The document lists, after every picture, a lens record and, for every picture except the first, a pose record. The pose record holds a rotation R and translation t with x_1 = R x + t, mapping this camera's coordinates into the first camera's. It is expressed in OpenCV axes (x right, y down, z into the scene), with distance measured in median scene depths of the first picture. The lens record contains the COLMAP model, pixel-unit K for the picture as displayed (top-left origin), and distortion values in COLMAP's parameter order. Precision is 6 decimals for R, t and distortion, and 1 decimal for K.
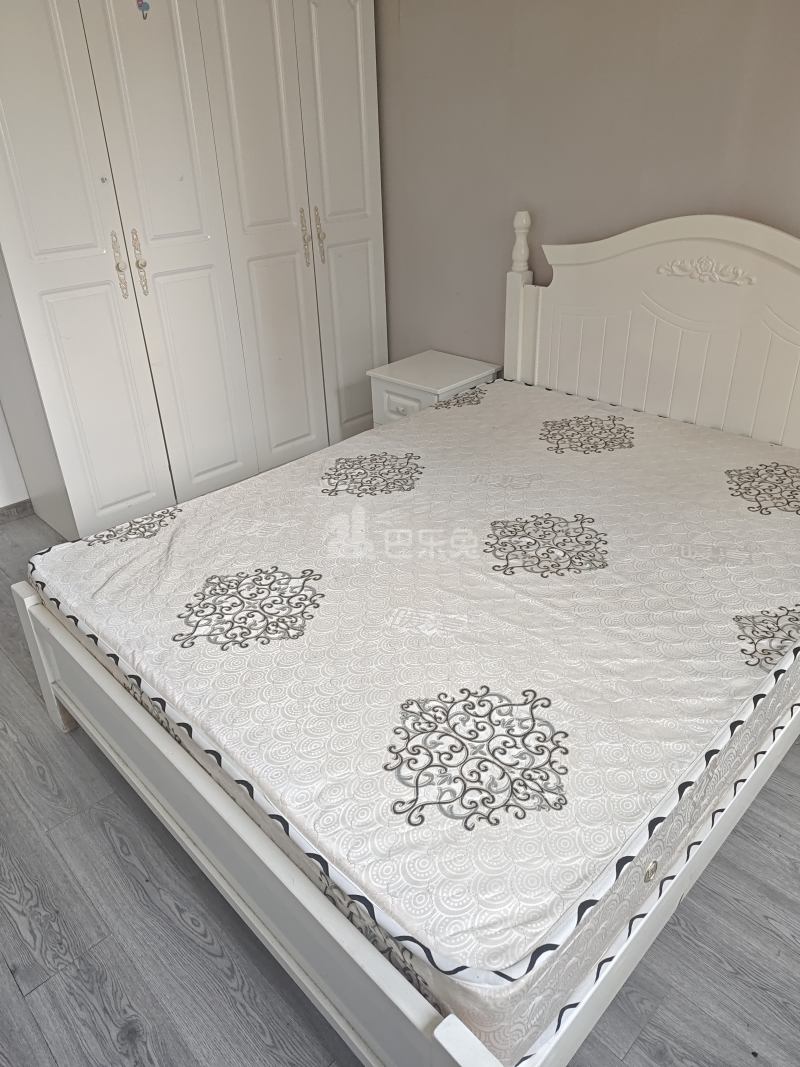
lens RADIAL K [[725.5, 0, 400.7], [0, 725.5, 517.3], [0, 0, 1]] dist [0.060866, -0.092871]
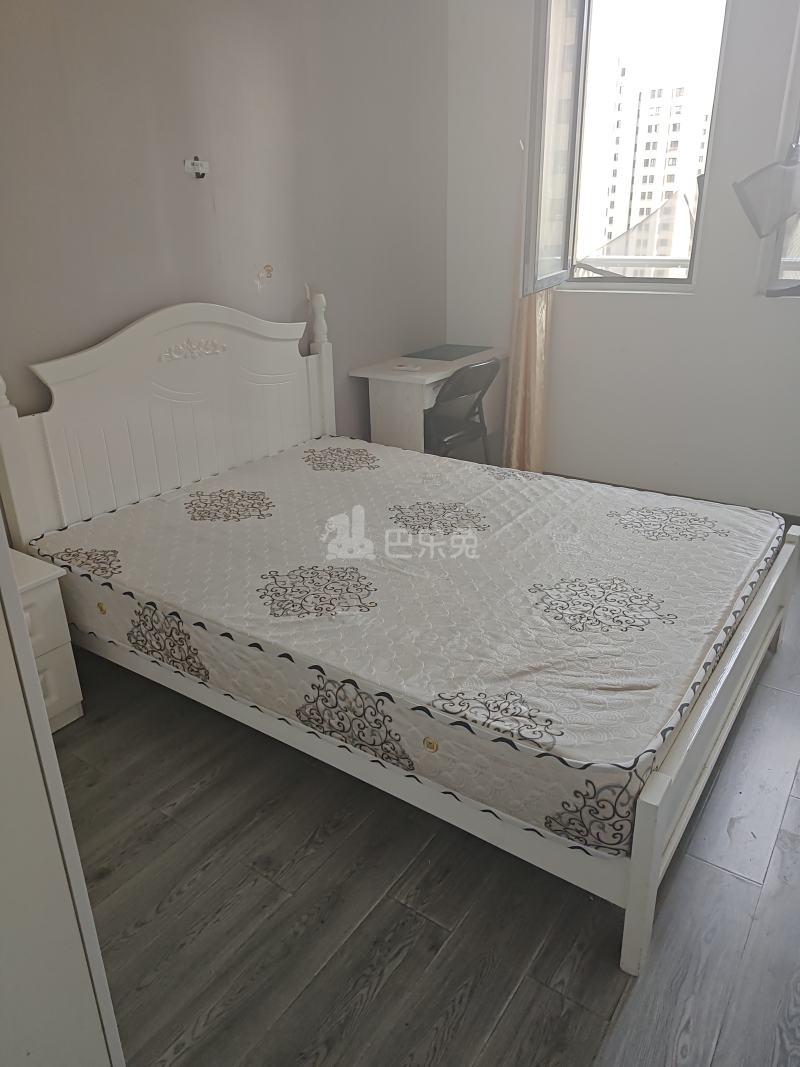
lens RADIAL K [[743.8, 0, 381.3], [0, 743.8, 532.2], [0, 0, 1]] dist [0.029054, -0.000922]
pose [[-0.174727, -0.341060, 0.923661, -1.032279], [0.487563, 0.785034, 0.382104, -0.505677], [-0.855425, 0.517107, 0.029122, 1.038933]]
